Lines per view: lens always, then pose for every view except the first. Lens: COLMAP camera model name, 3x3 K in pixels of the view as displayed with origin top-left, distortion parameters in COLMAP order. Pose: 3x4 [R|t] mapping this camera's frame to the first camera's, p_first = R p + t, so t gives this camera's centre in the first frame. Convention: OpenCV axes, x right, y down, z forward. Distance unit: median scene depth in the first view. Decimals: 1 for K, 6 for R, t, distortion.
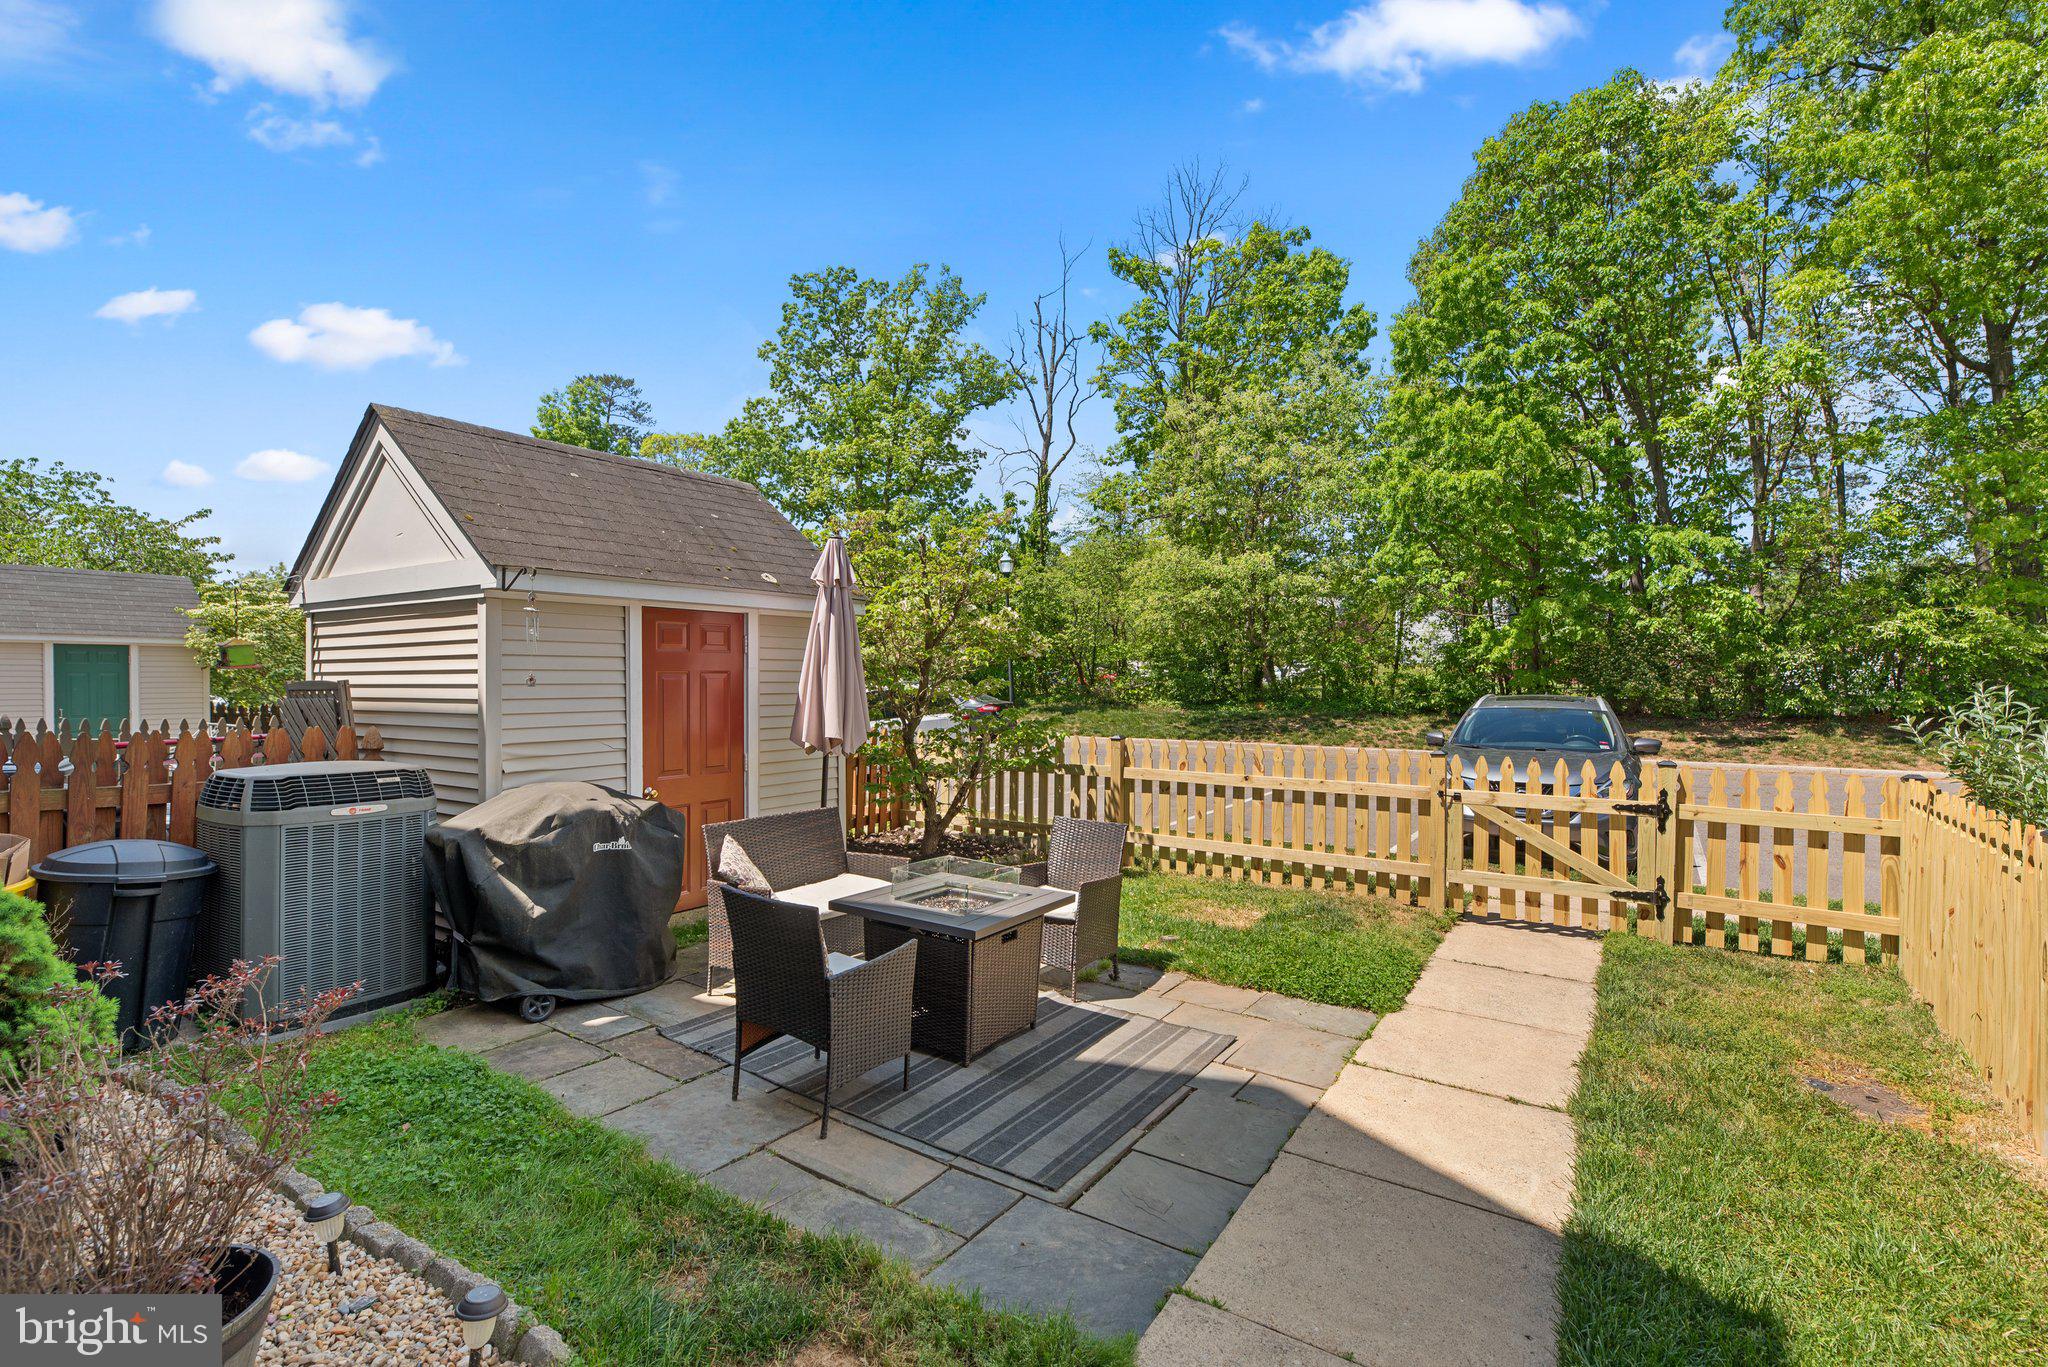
lens RADIAL K [[927.4, 0, 1037.4], [0, 927.4, 690.0], [0, 0, 1]] dist [0.001261, -0.000020]
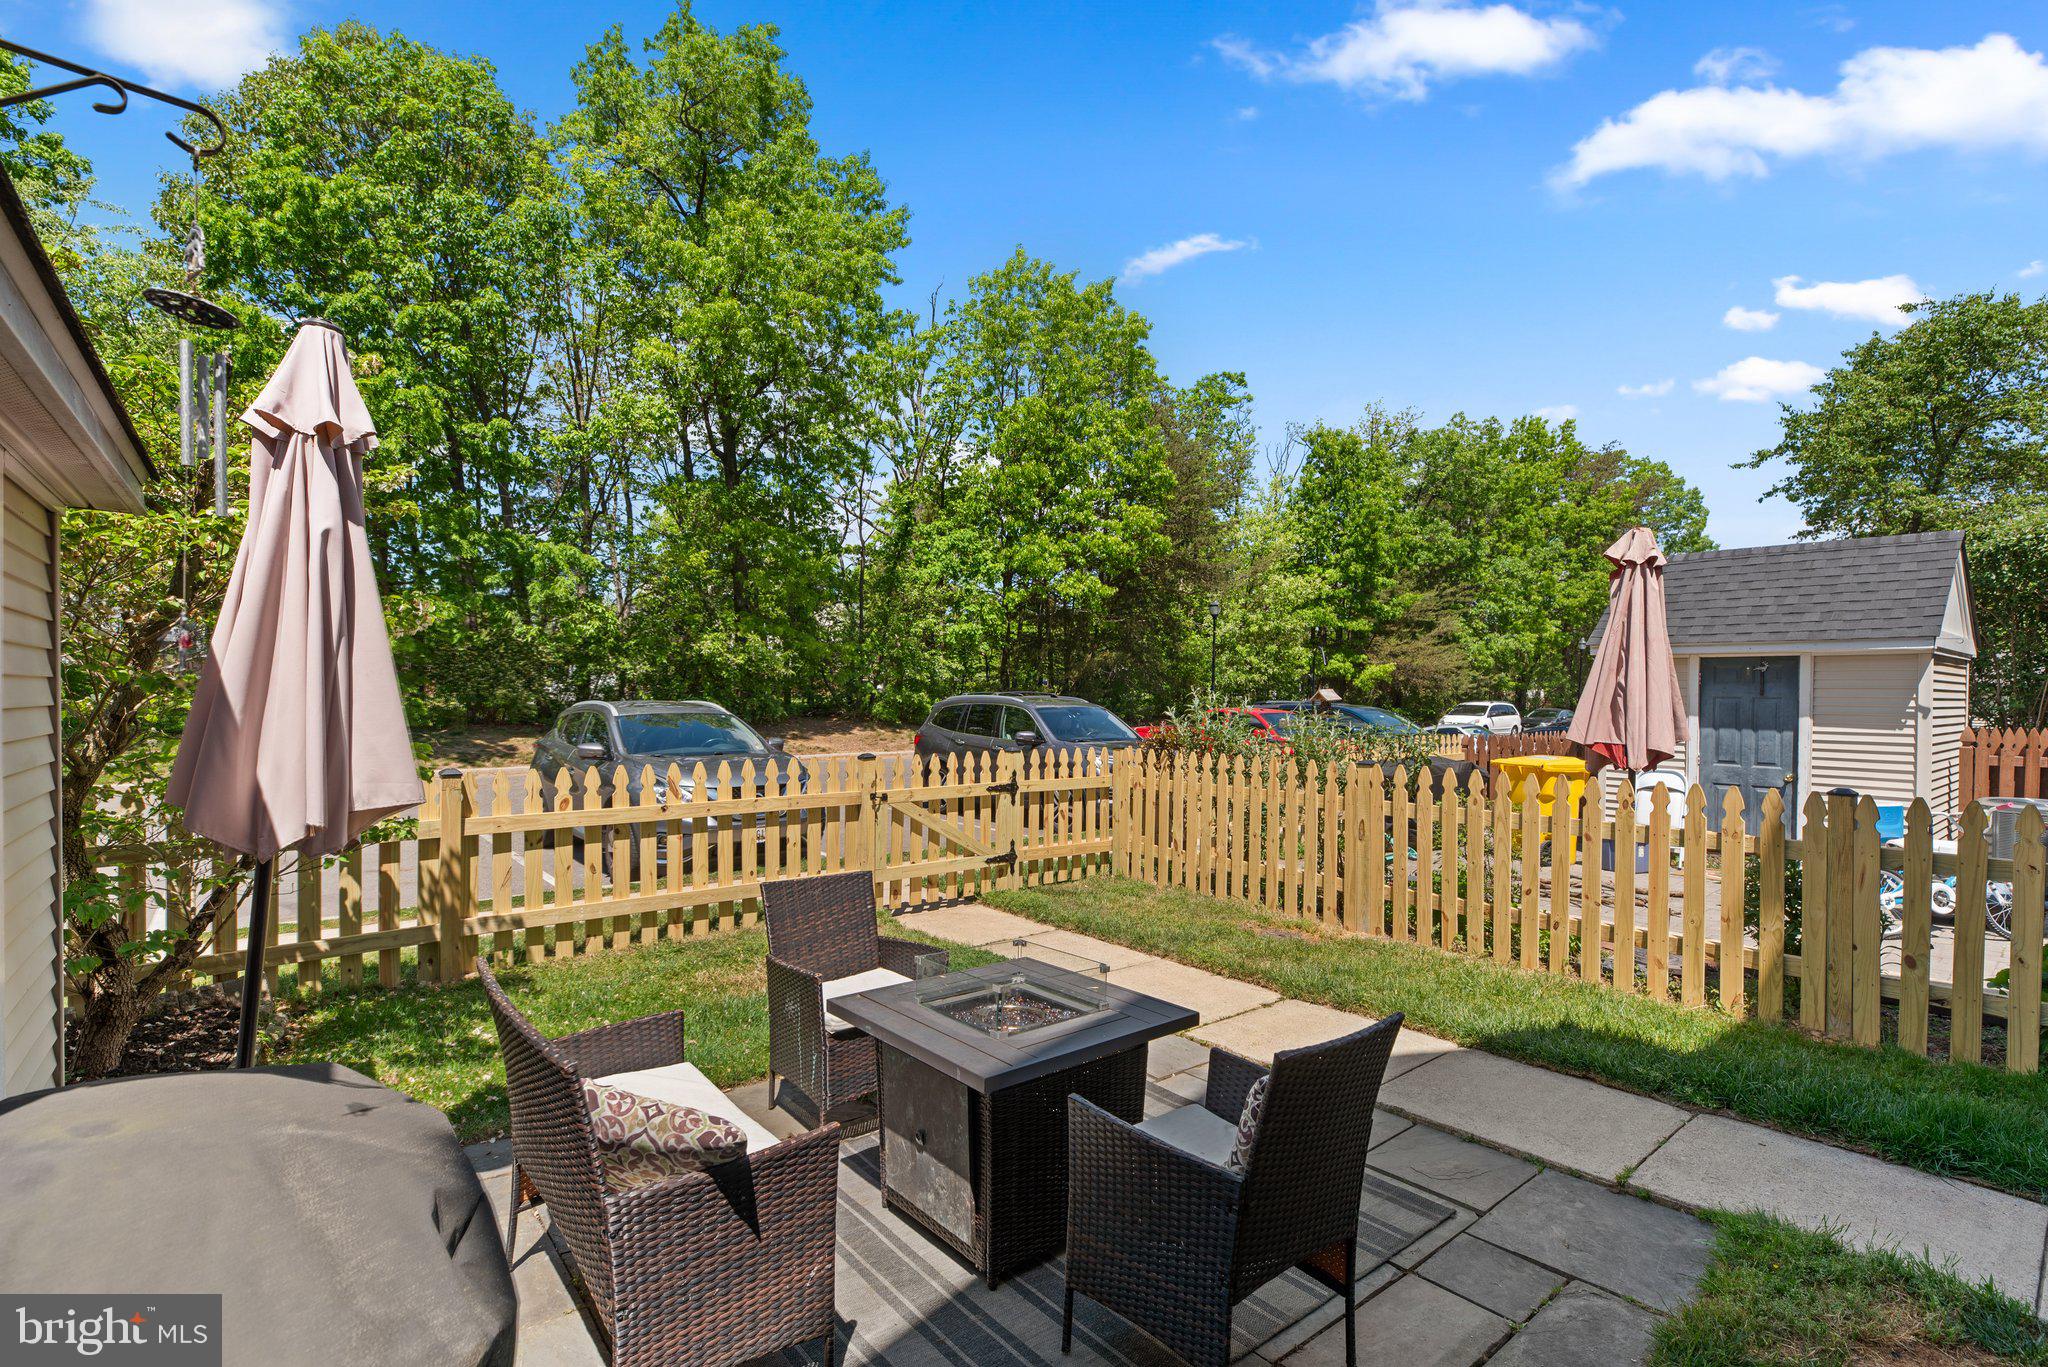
lens RADIAL K [[943.2, 0, 1030.1], [0, 943.2, 710.7], [0, 0, 1]] dist [0.000734, -0.000237]
pose [[0.306525, -0.020742, 0.951636, -0.528884], [0.009440, 0.999780, 0.018751, 0.001904], [-0.951816, 0.003236, 0.306654, 0.577521]]
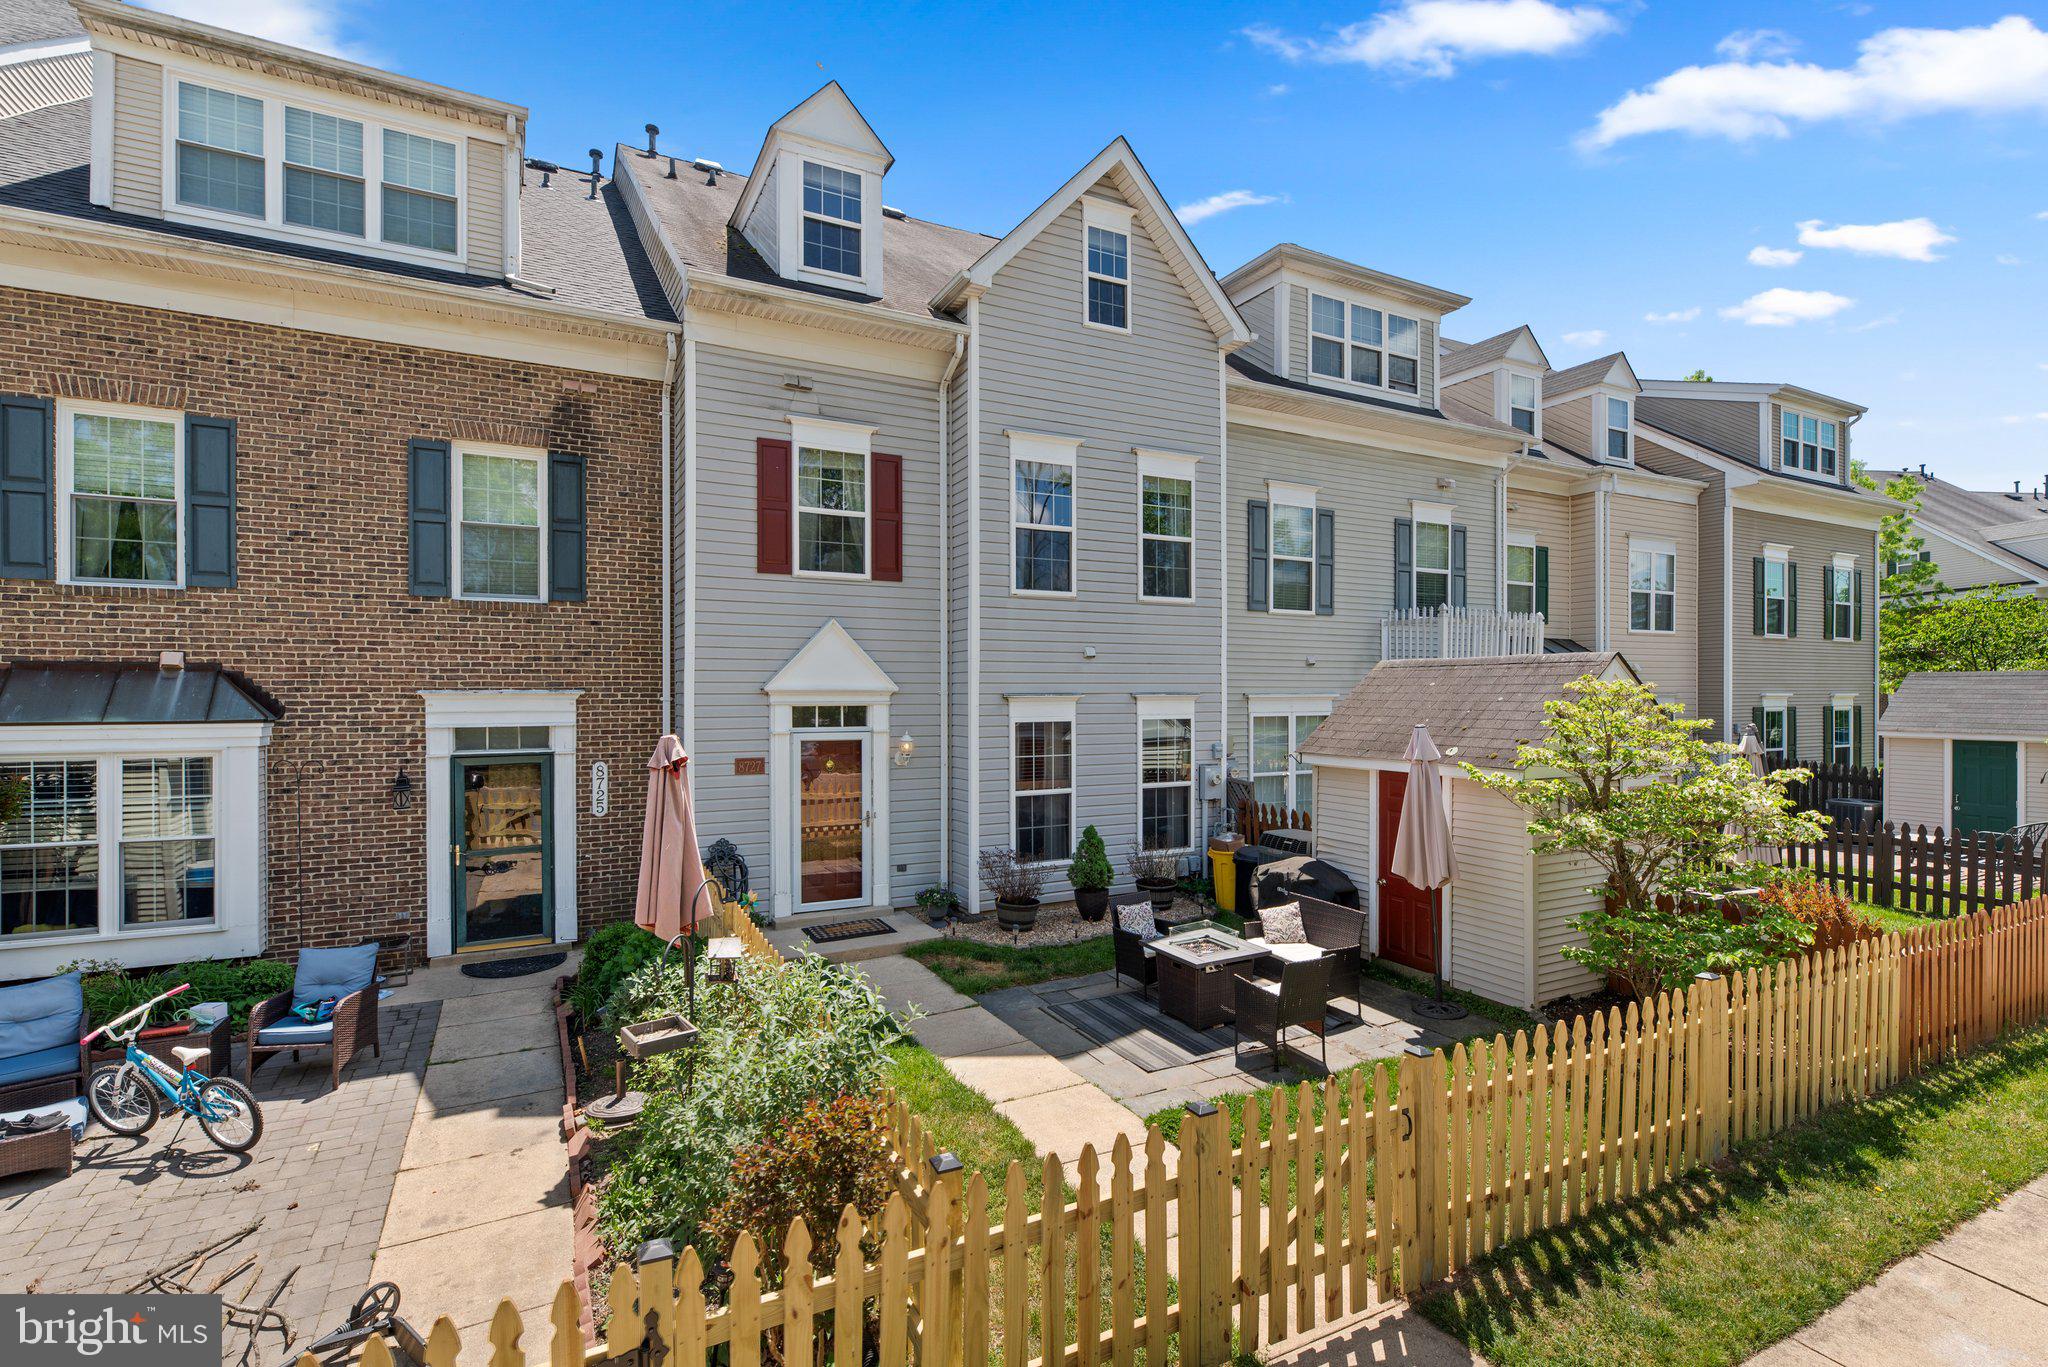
lens RADIAL K [[921.9, 0, 1020.6], [0, 921.9, 693.3], [0, 0, 1]] dist [0.002828, -0.000439]
pose [[-0.495908, -0.006041, -0.868354, 1.285579], [-0.012055, 0.999927, -0.000071, -0.210025], [0.868292, 0.010433, -0.495944, 1.192328]]
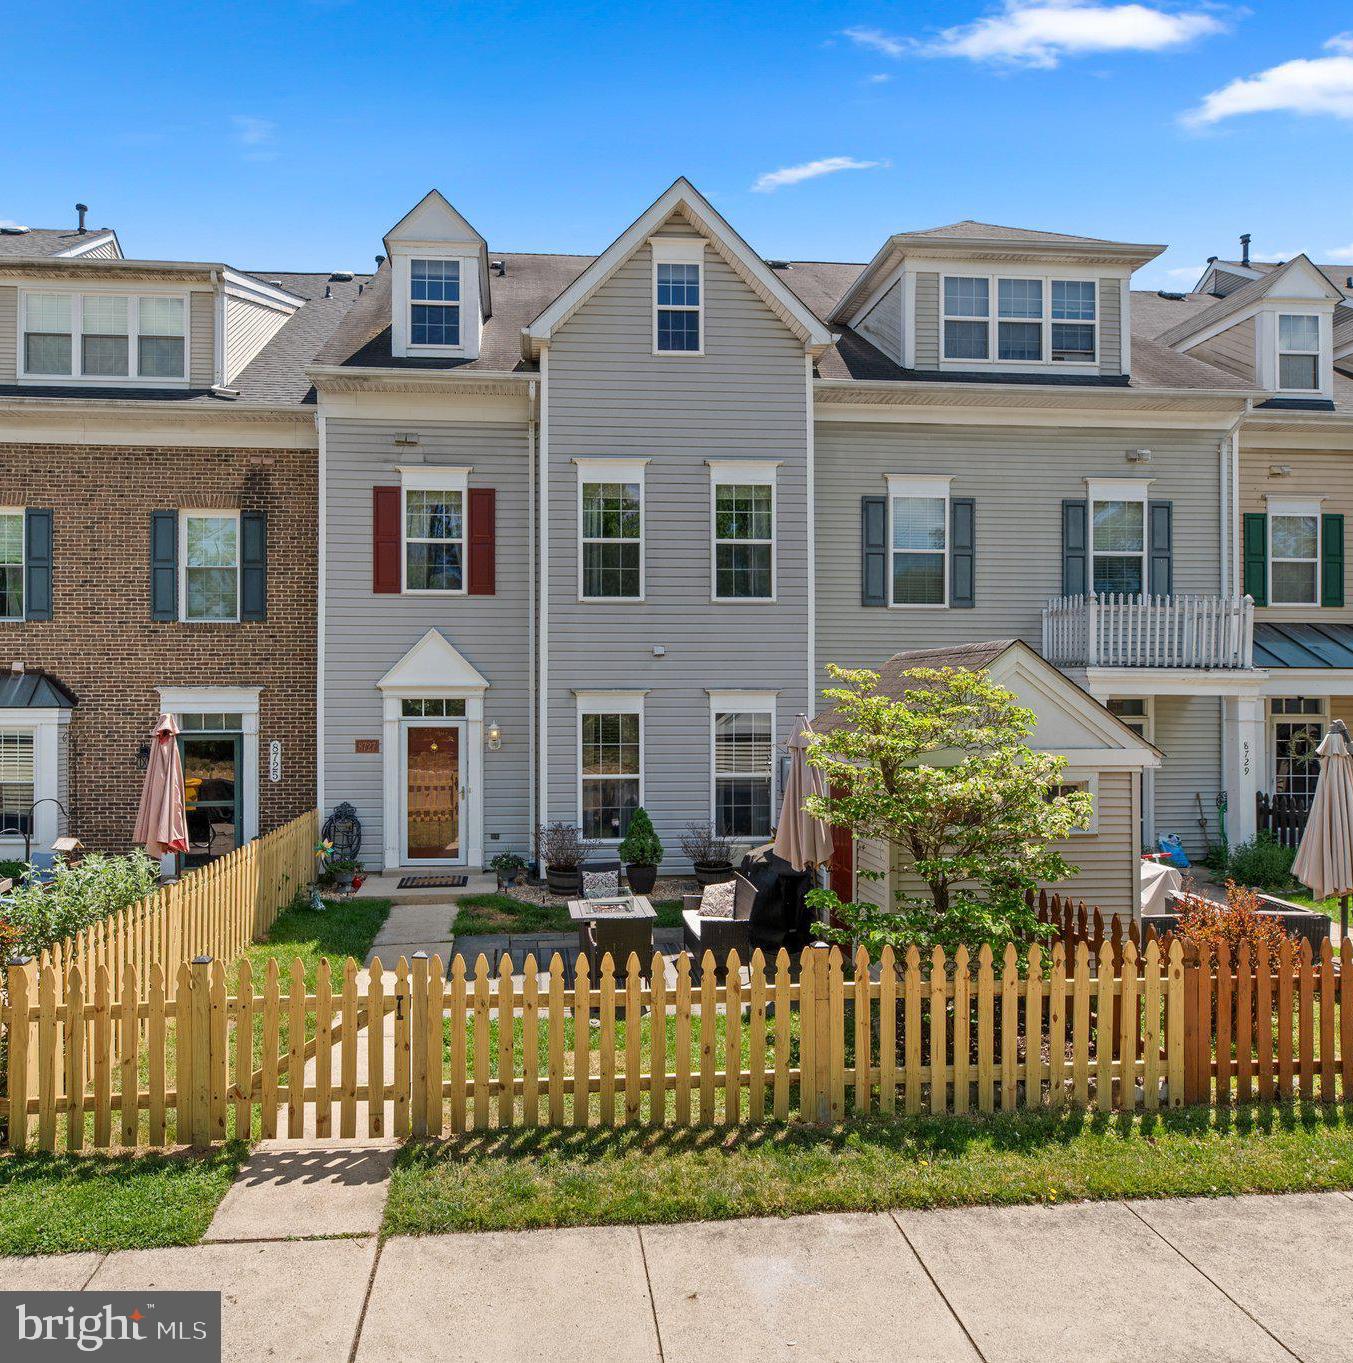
lens RADIAL K [[915.8, 0, 605.0], [0, 915.8, 691.5], [0, 0, 1]] dist [0.003949, 0.000466]
pose [[-0.793586, -0.010250, -0.608372, 0.899509], [-0.011207, 0.999935, -0.002228, -0.198457], [0.608355, 0.005050, -0.793649, 1.988149]]
